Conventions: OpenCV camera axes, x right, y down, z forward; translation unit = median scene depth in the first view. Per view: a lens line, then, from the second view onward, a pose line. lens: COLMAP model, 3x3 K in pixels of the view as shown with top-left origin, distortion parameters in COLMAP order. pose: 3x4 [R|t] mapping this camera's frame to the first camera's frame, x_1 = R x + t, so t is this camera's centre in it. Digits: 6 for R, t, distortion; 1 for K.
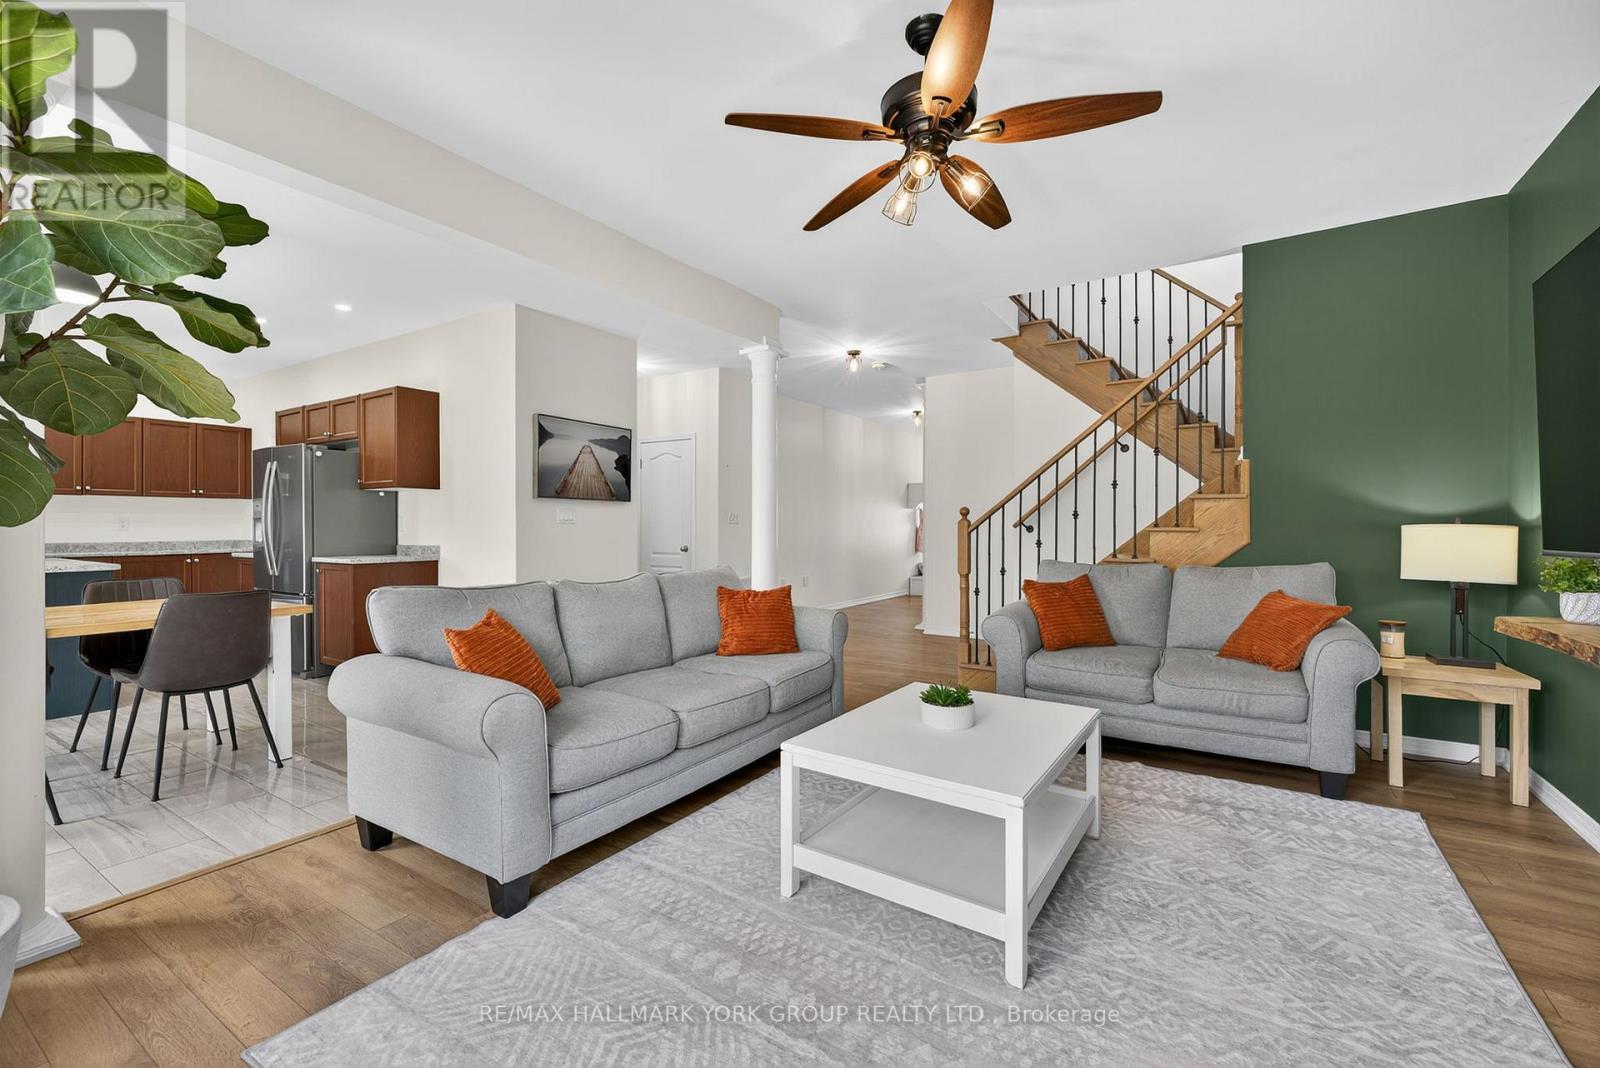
lens RADIAL K [[673.7, 0, 794.4], [0, 673.7, 521.5], [0, 0, 1]] dist [0.005656, -0.000091]
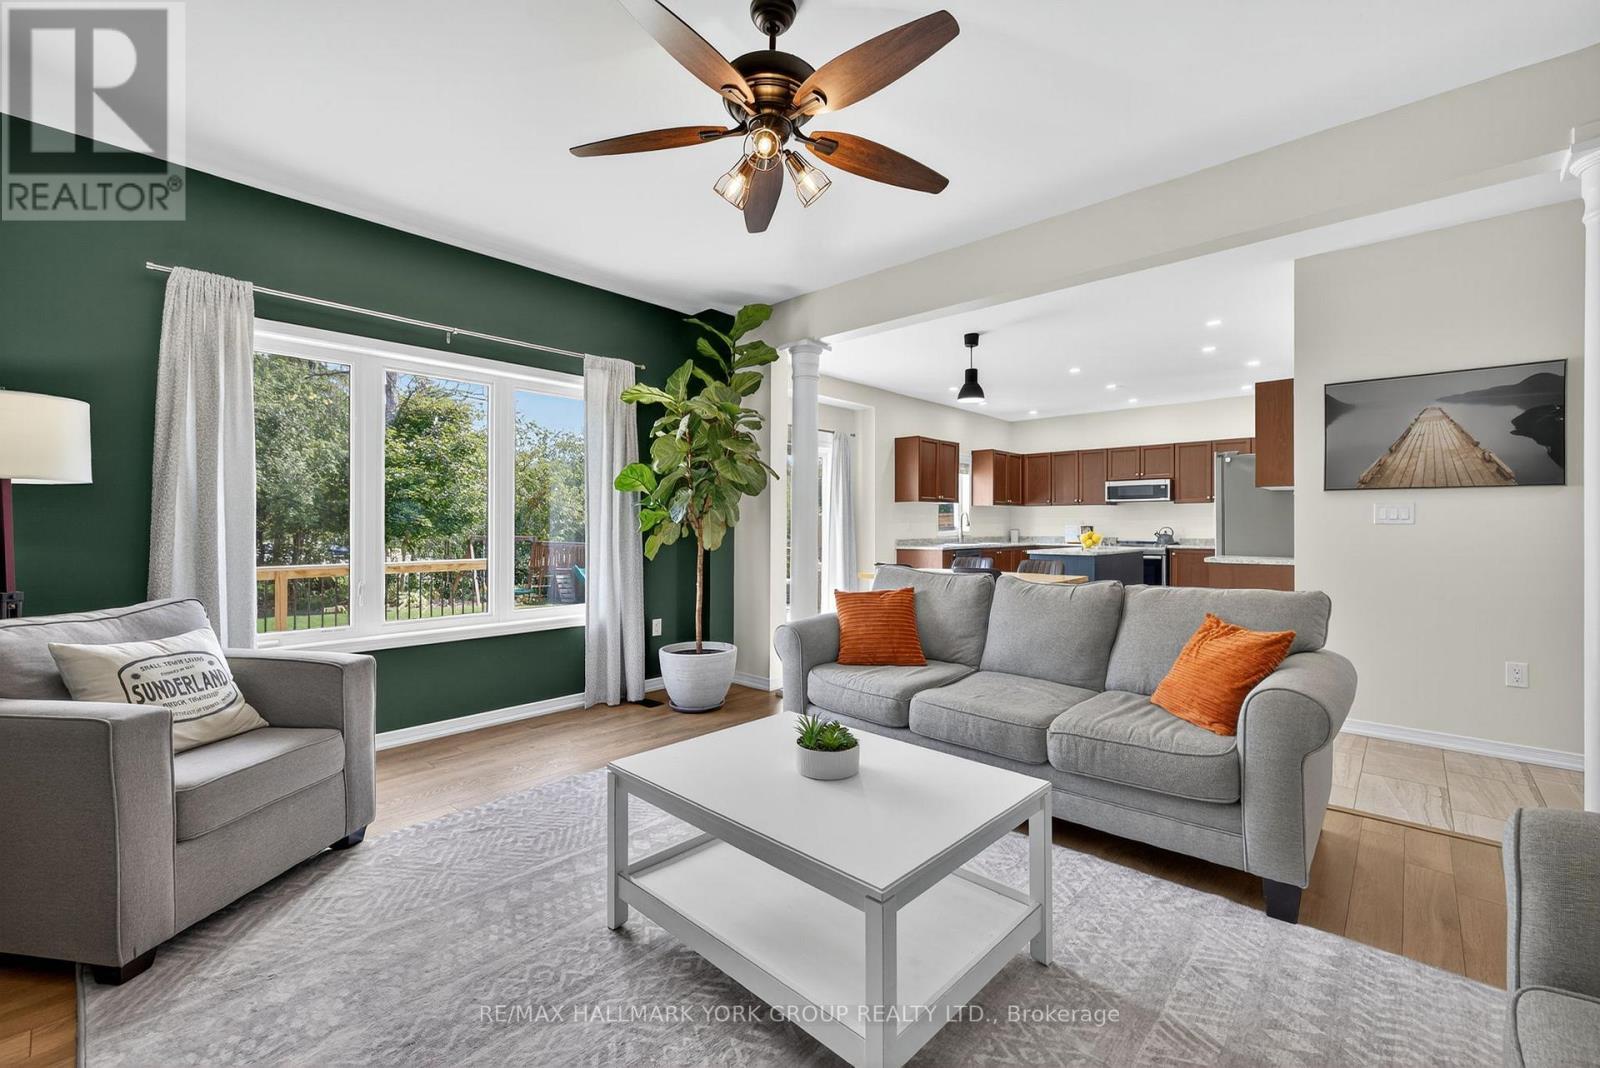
lens RADIAL K [[673.7, 0, 794.4], [0, 673.7, 521.5], [0, 0, 1]] dist [0.005656, -0.000091]
pose [[-0.167592, -0.003237, -0.985851, 0.507089], [0.001978, 0.999991, -0.003619, 0.001530], [0.985854, -0.002556, -0.167584, 0.537090]]
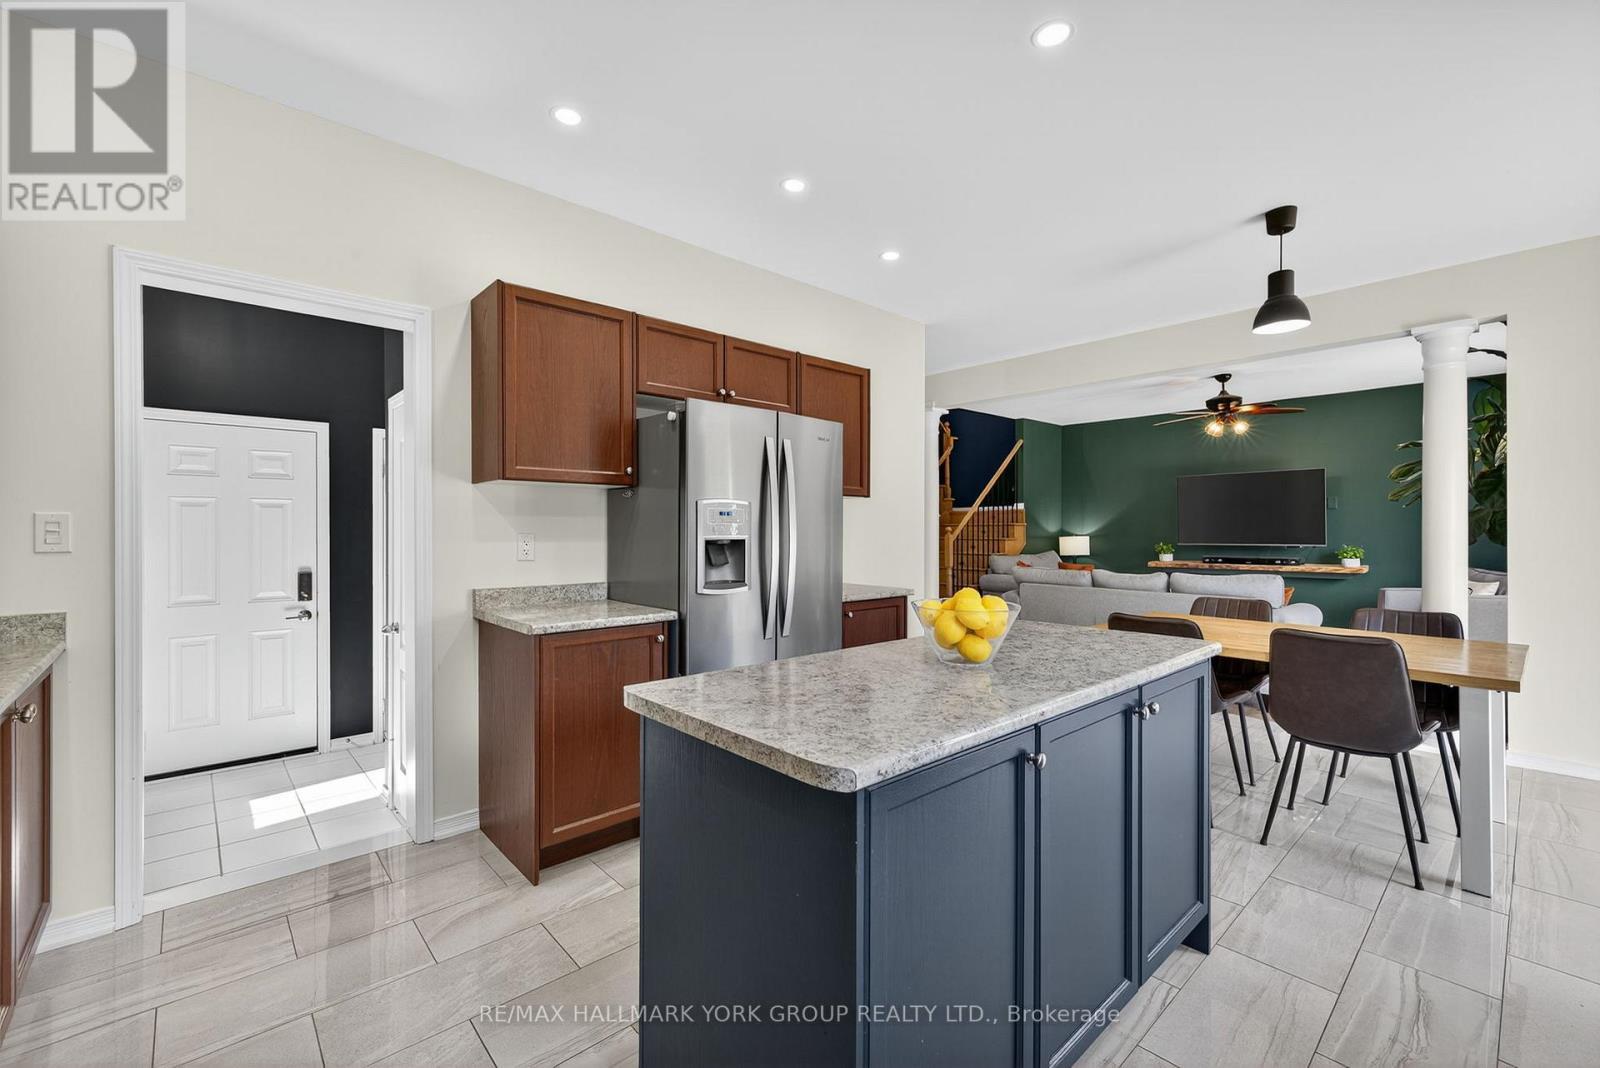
lens RADIAL K [[673.7, 0, 794.4], [0, 673.7, 521.5], [0, 0, 1]] dist [0.005656, -0.000091]
pose [[0.263304, 0.011360, 0.964646, -1.453216], [-0.005639, 0.999932, -0.010237, -0.014436], [-0.964697, -0.002744, 0.263350, 0.928413]]
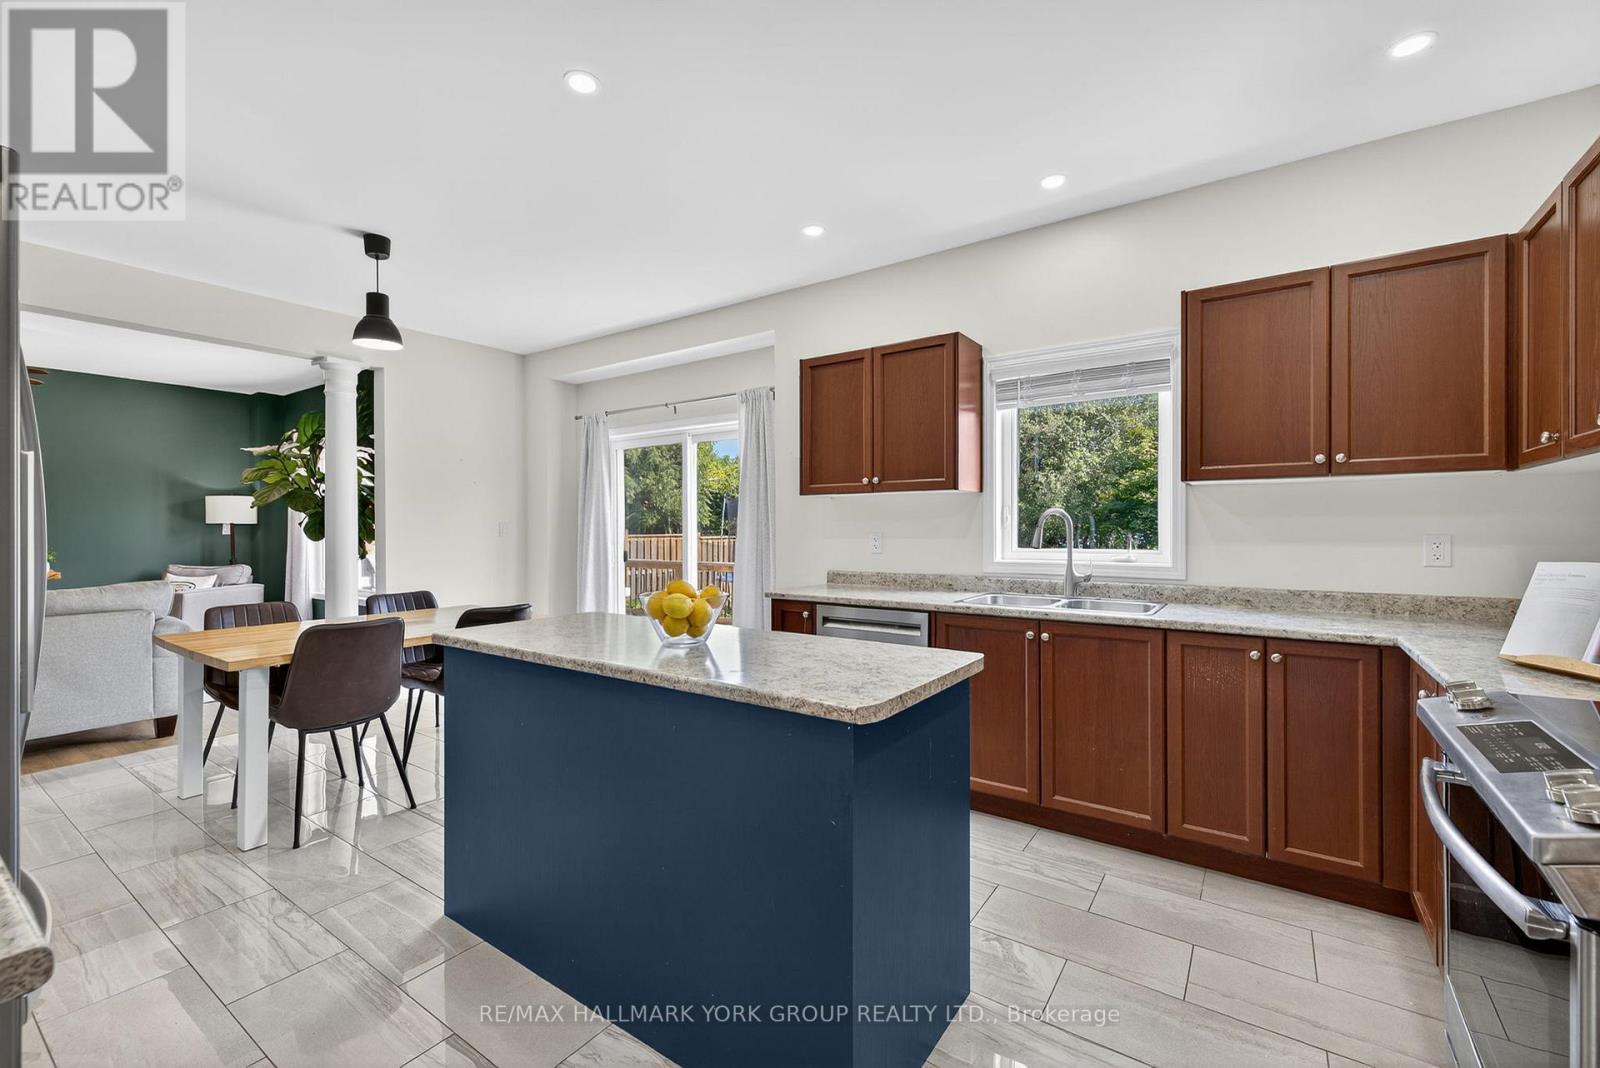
lens RADIAL K [[673.7, 0, 794.4], [0, 673.7, 521.5], [0, 0, 1]] dist [0.005656, -0.000091]
pose [[-0.999021, 0.005115, 0.043947, -1.171305], [0.004633, 0.999928, -0.011052, -0.012758], [-0.044001, -0.010838, -0.998973, 1.355675]]
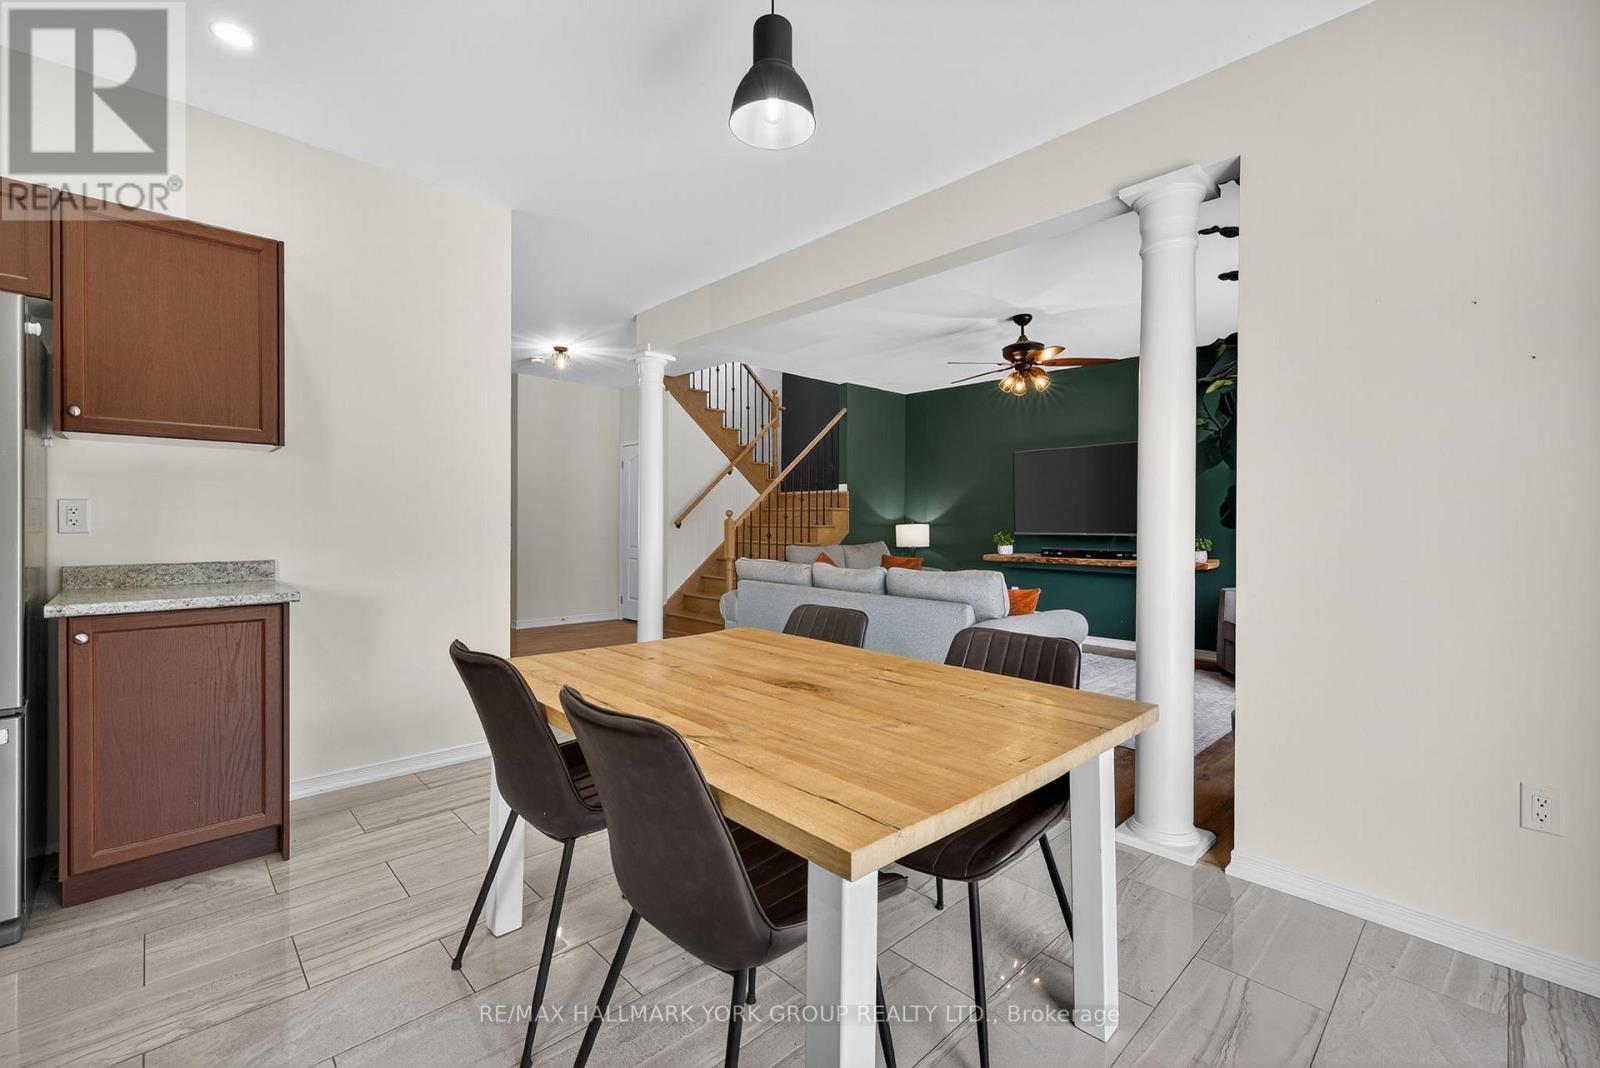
lens RADIAL K [[682.4, 0, 788.5], [0, 682.4, 514.9], [0, 0, 1]] dist [0.001827, 0.000156]
pose [[0.240565, 0.013269, 0.970542, -1.051494], [-0.012663, 0.999864, -0.010531, 0.001955], [-0.970550, -0.009757, 0.240700, 0.553318]]
